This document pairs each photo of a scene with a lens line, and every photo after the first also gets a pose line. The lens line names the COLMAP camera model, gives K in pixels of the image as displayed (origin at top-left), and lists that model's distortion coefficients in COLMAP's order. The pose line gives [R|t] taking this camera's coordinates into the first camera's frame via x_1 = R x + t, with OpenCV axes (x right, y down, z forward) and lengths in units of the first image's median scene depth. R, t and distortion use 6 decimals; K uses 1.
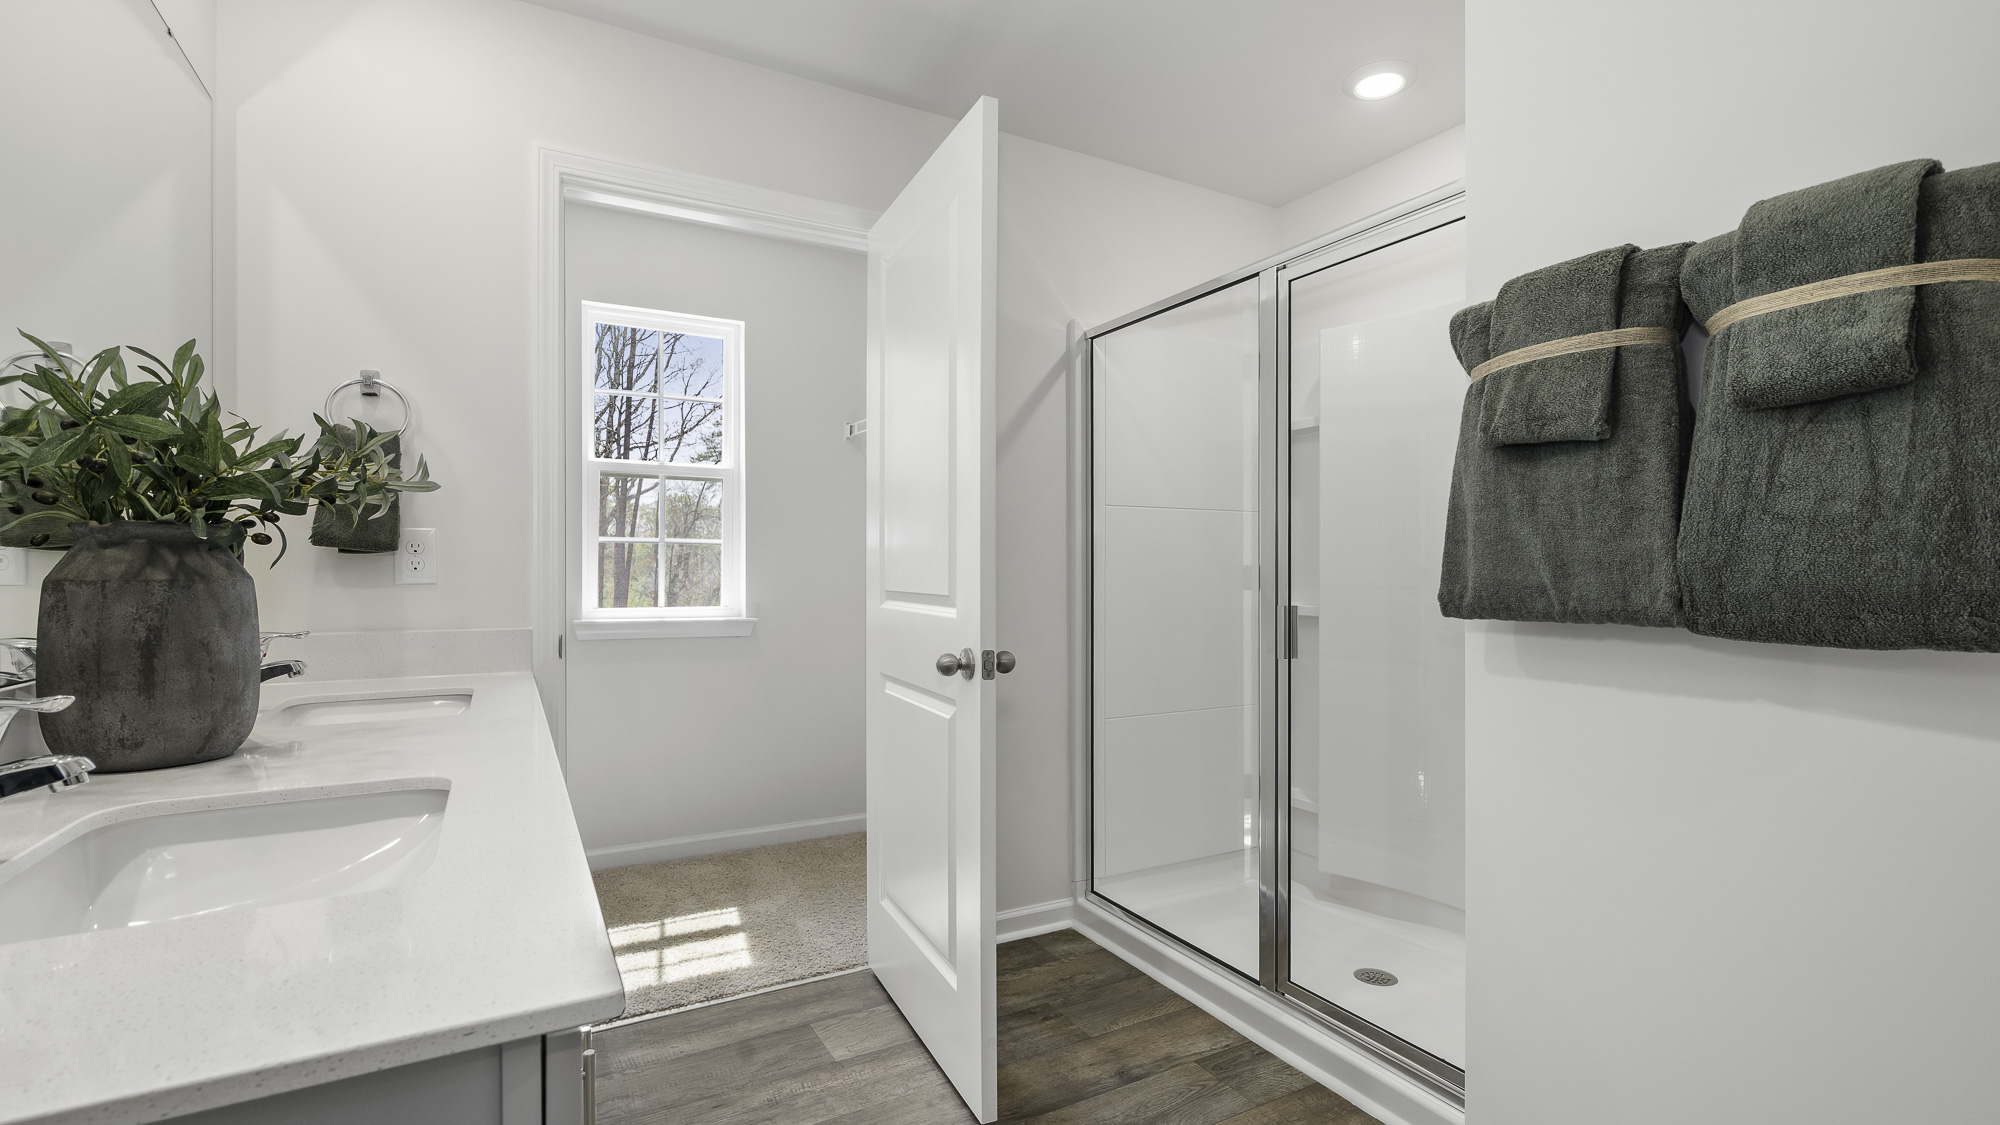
lens RADIAL K [[896.8, 0, 993.6], [0, 896.8, 572.5], [0, 0, 1]] dist [0.011893, -0.000014]
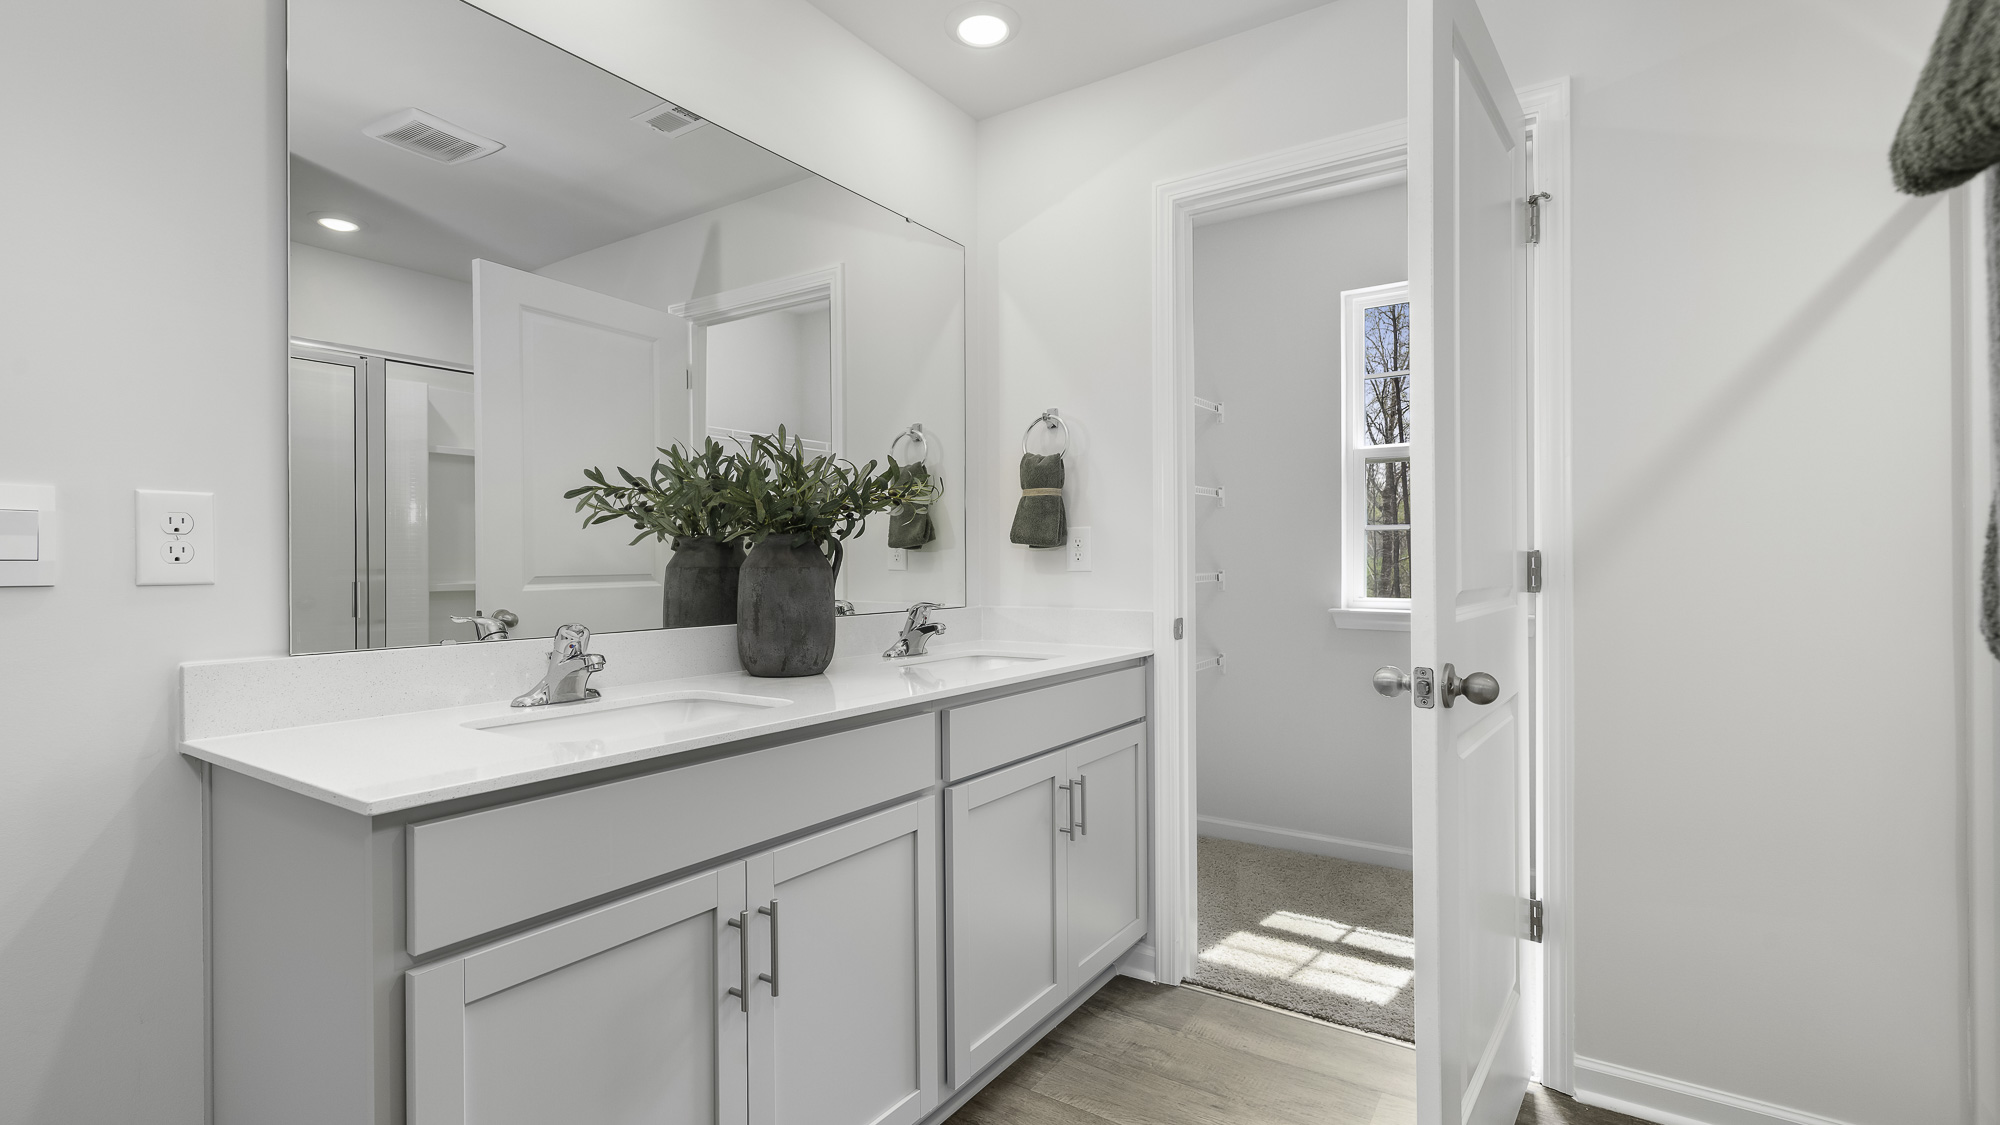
lens RADIAL K [[896.8, 0, 998.4], [0, 896.8, 559.9], [0, 0, 1]] dist [0.011893, -0.000014]
pose [[0.468425, -0.004470, -0.883492, 0.347734], [0.003065, 0.999989, -0.003435, 0.000671], [0.883498, -0.001099, 0.468433, 0.257657]]
